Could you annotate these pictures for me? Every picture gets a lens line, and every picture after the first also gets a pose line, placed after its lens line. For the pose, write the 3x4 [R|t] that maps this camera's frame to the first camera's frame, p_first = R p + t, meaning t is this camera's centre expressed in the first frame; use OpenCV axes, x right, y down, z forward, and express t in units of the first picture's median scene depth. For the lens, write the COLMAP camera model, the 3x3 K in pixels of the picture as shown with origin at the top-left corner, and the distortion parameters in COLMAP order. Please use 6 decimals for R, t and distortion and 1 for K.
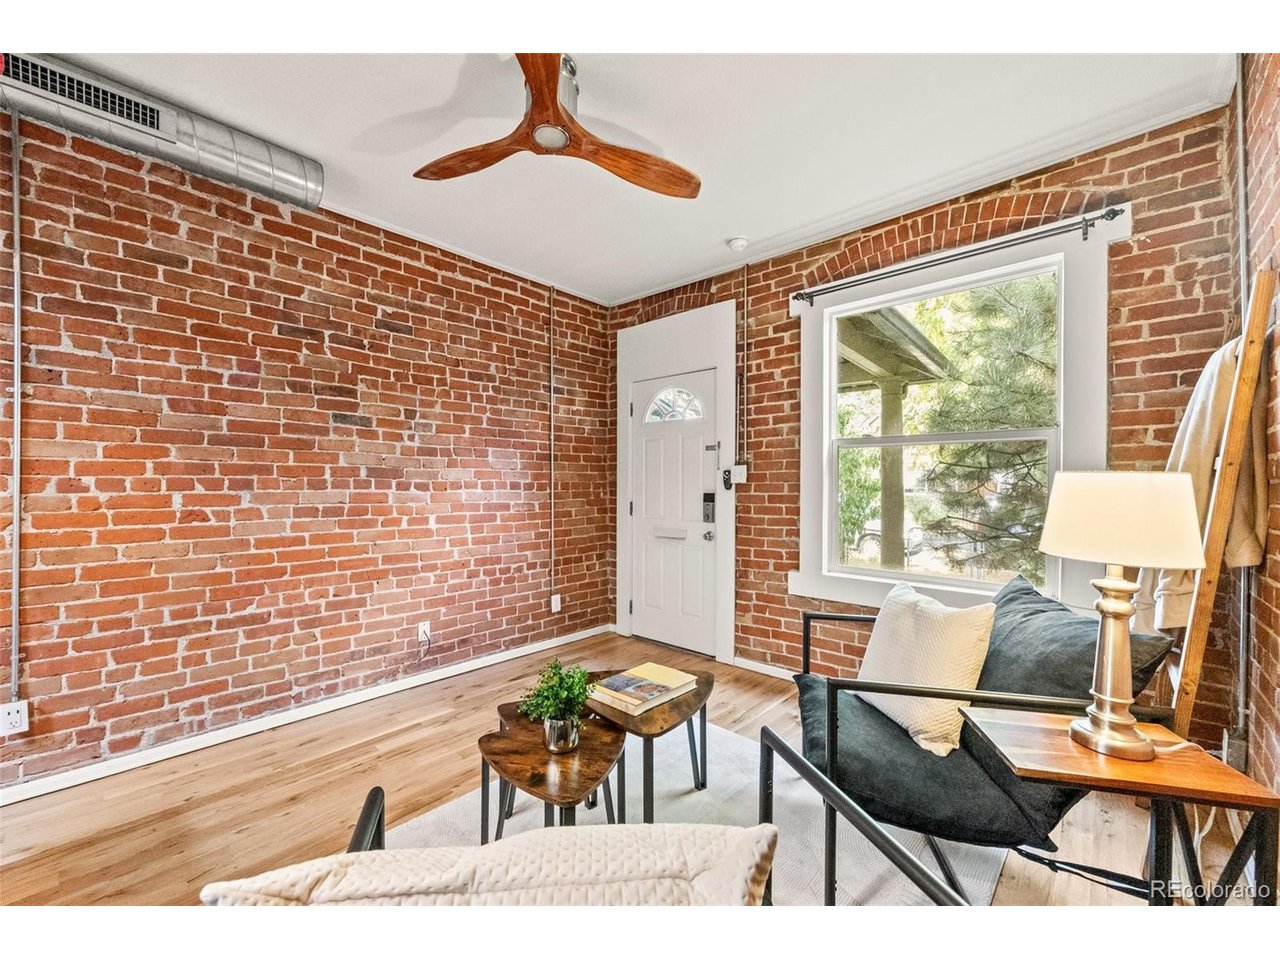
lens RADIAL K [[514.0, 0, 637.4], [0, 514.0, 484.4], [0, 0, 1]] dist [-0.006046, 0.001077]
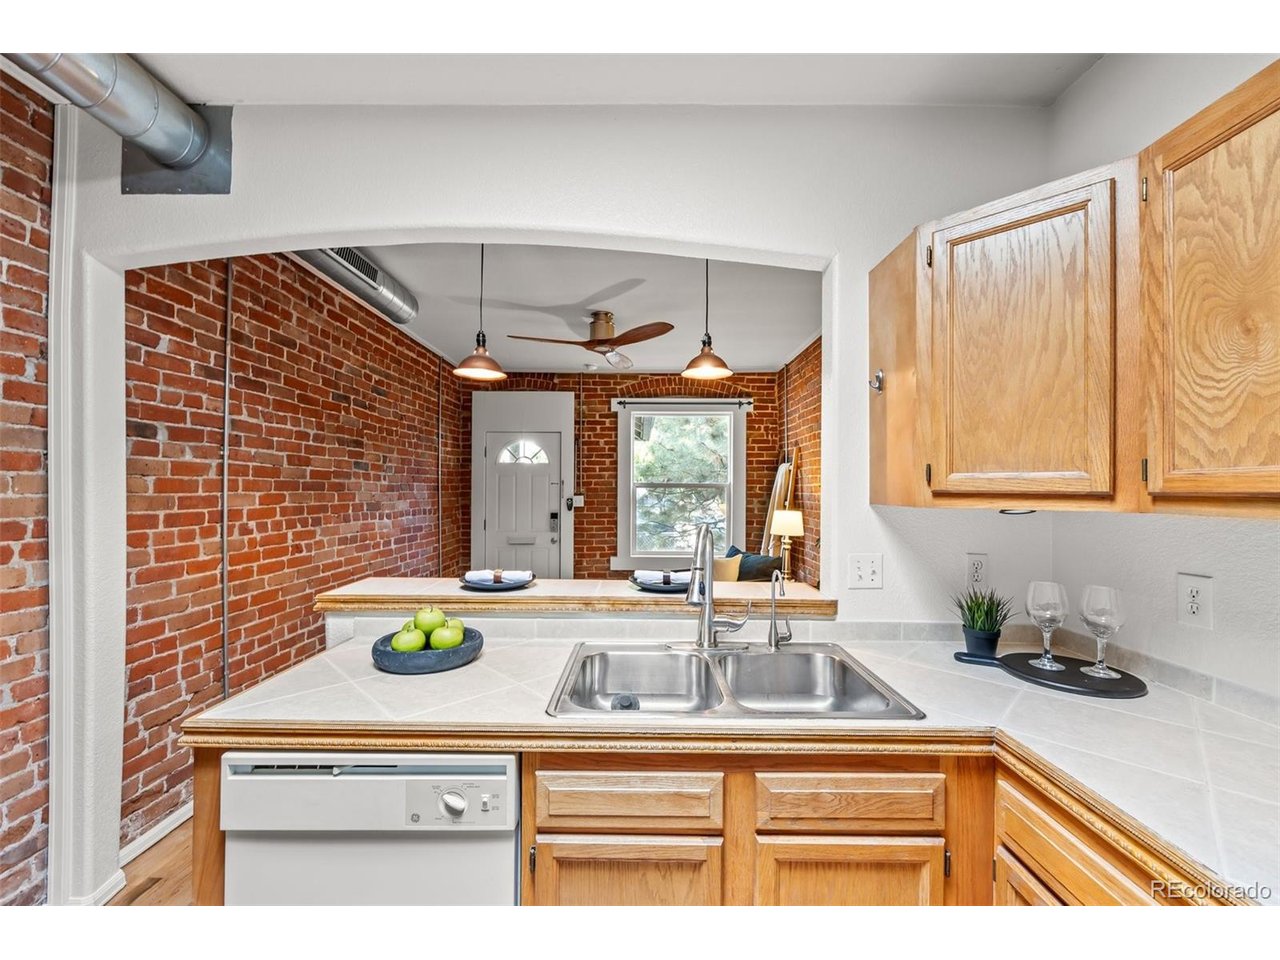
lens RADIAL K [[514.0, 0, 640.9], [0, 514.0, 486.6], [0, 0, 1]] dist [-0.006046, 0.001077]
pose [[0.734430, 0.003953, 0.678673, -0.989404], [-0.000441, 0.999986, -0.005347, -0.074212], [-0.678685, 0.003628, 0.734421, -0.427331]]
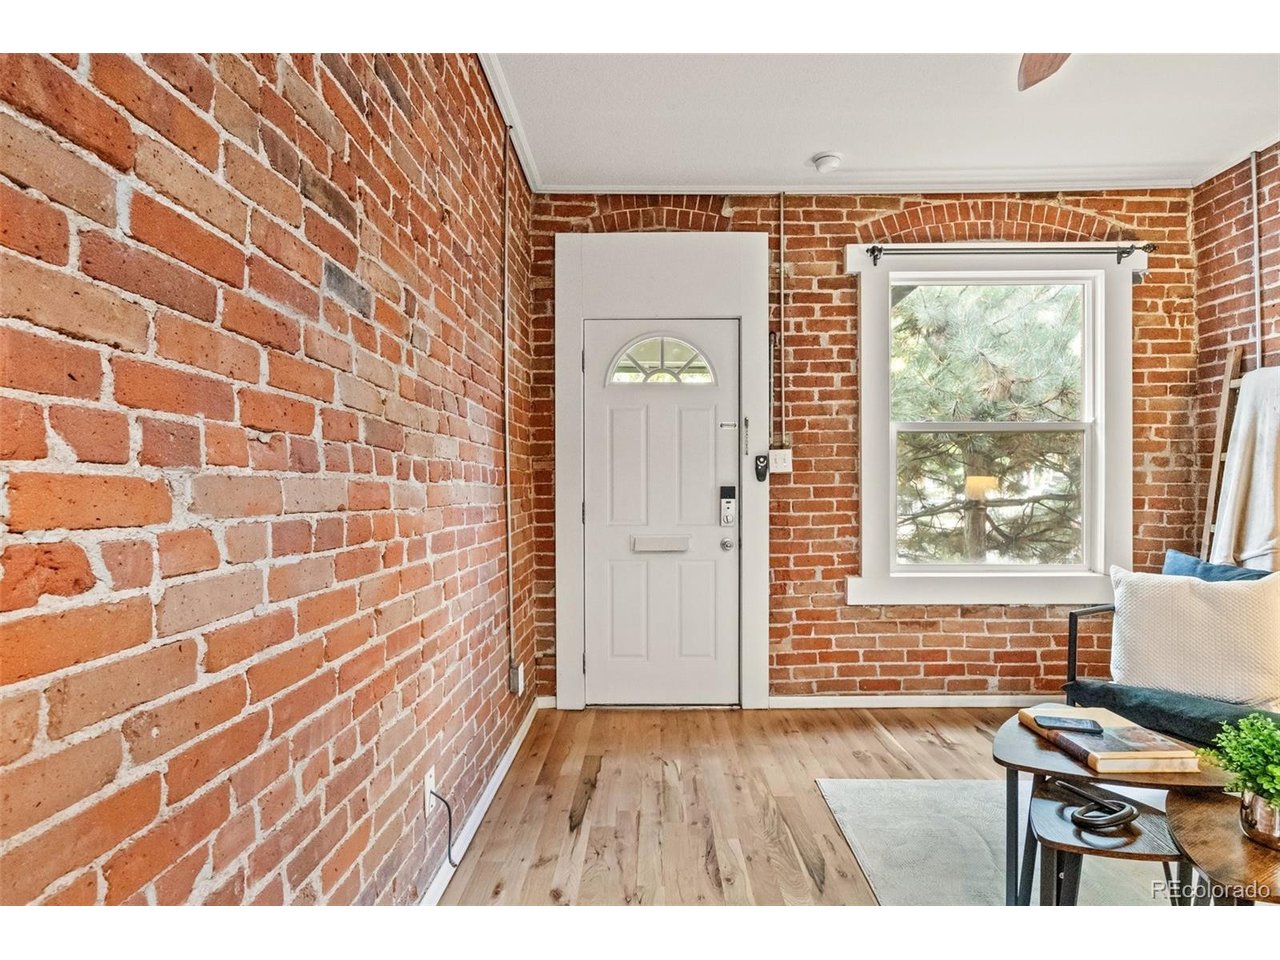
lens RADIAL K [[631.5, 0, 644.1], [0, 631.5, 496.2], [0, 0, 1]] dist [-0.013487, 0.000590]
pose [[0.744965, -0.015114, 0.666932, -0.769416], [0.007820, 0.999872, 0.013924, 0.023809], [-0.667057, -0.005158, 0.744988, 0.555416]]
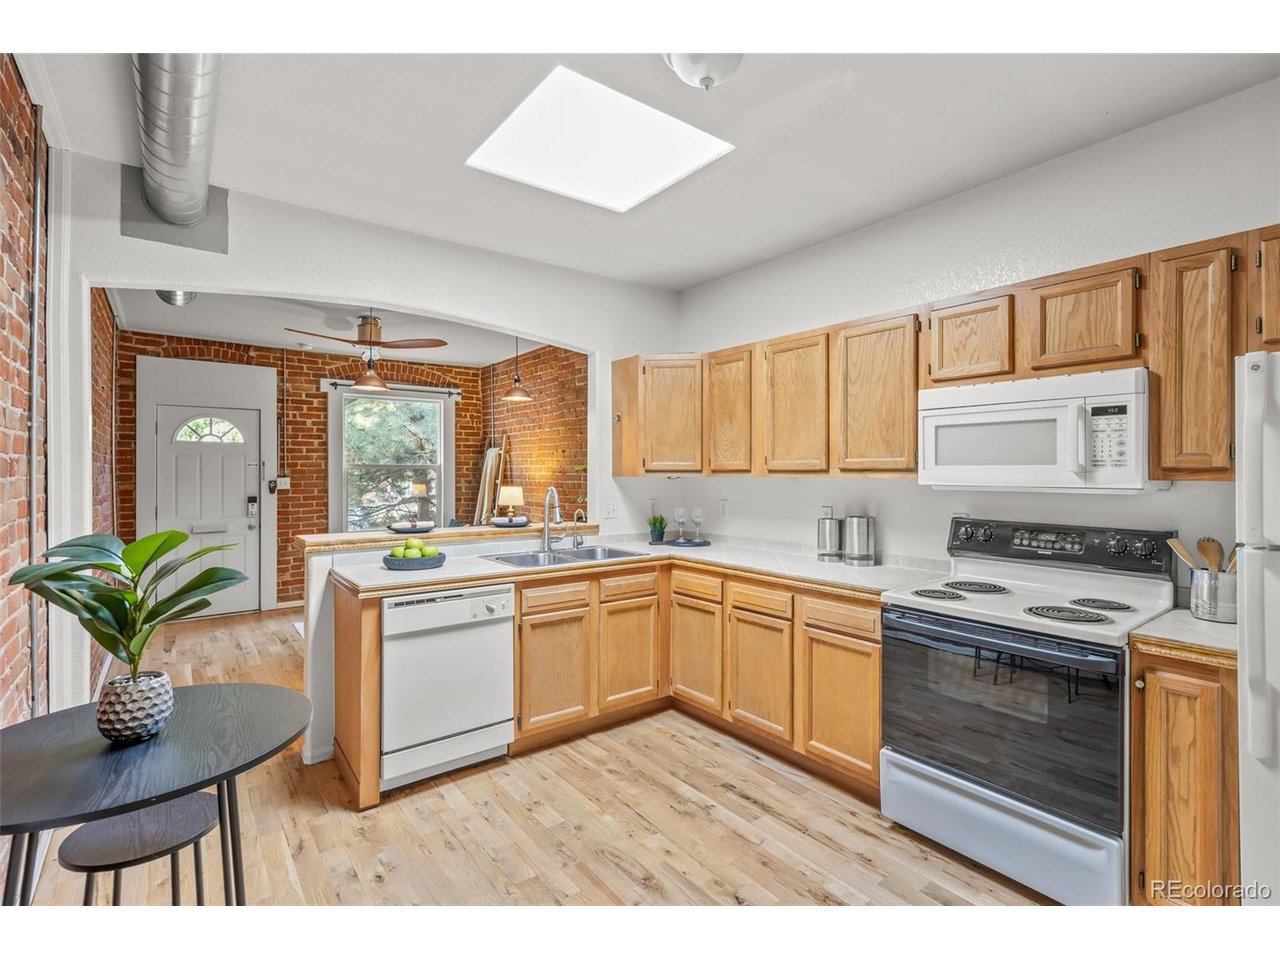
lens RADIAL K [[607.6, 0, 638.9], [0, 607.6, 471.4], [0, 0, 1]] dist [0.004224, 0.000324]
pose [[0.169301, -0.003784, 0.985557, -1.859126], [0.004986, 0.999983, 0.002982, -0.072694], [-0.985552, 0.004409, 0.169317, -0.478325]]
